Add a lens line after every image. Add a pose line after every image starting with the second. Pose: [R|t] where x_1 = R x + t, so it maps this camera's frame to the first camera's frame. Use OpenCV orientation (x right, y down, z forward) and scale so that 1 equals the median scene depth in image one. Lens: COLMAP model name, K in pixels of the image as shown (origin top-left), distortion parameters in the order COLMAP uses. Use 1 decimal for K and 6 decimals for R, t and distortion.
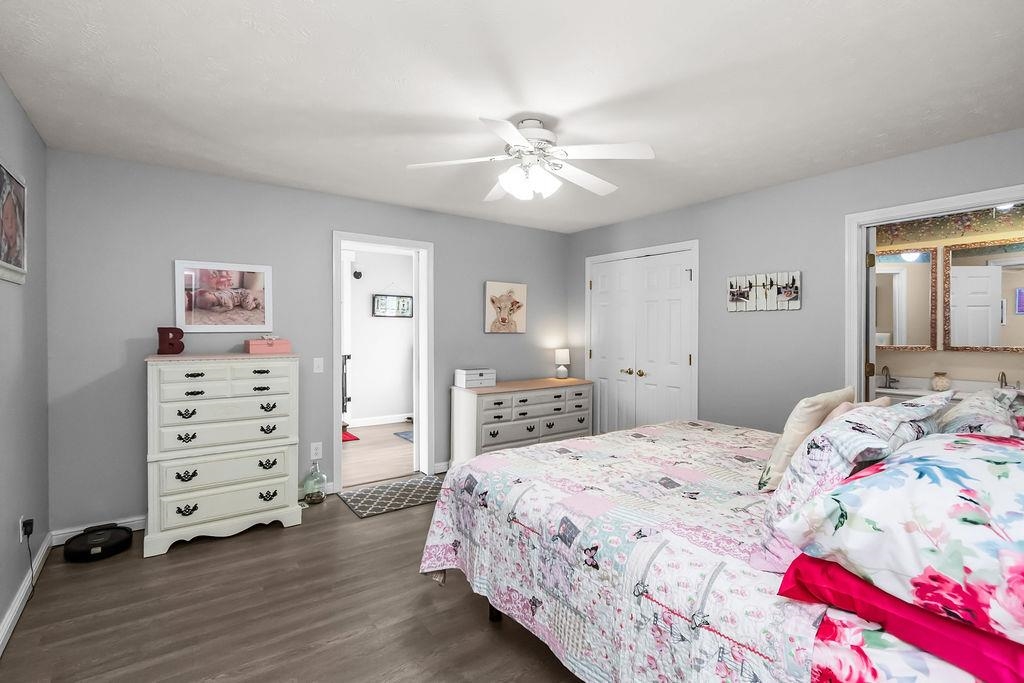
lens RADIAL K [[477.1, 0, 508.5], [0, 477.1, 339.6], [0, 0, 1]] dist [-0.001728, -0.000657]
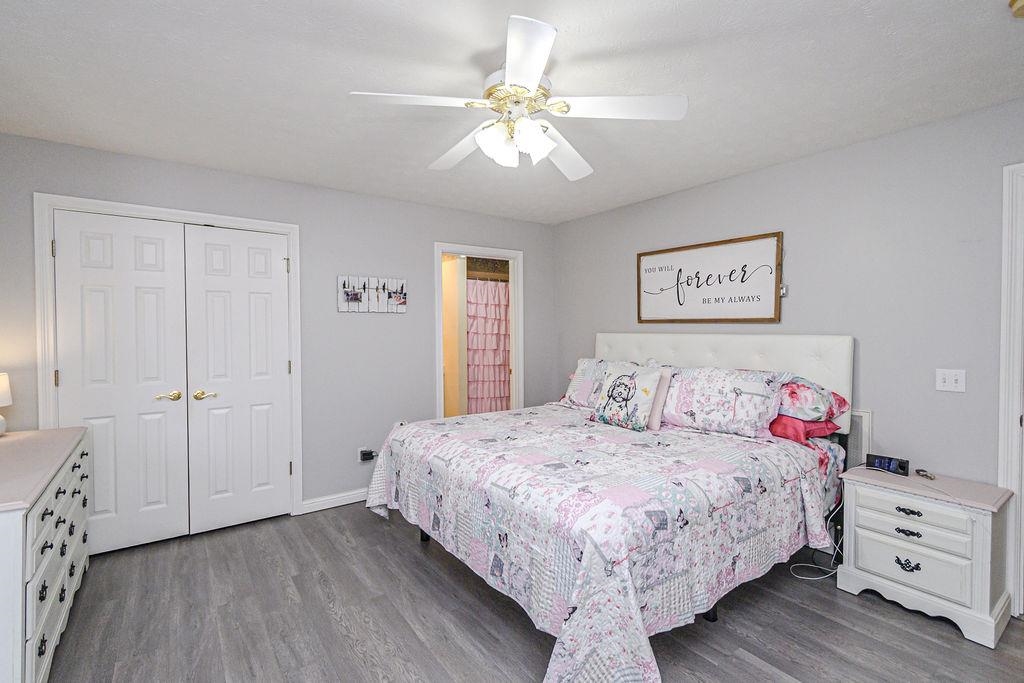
lens RADIAL K [[473.5, 0, 517.1], [0, 473.5, 327.8], [0, 0, 1]] dist [0.008151, 0.000263]
pose [[-0.015740, 0.001461, 0.999875, -0.535641], [0.022229, 0.999752, -0.001111, -0.020446], [-0.999629, 0.022208, -0.015769, 0.741893]]
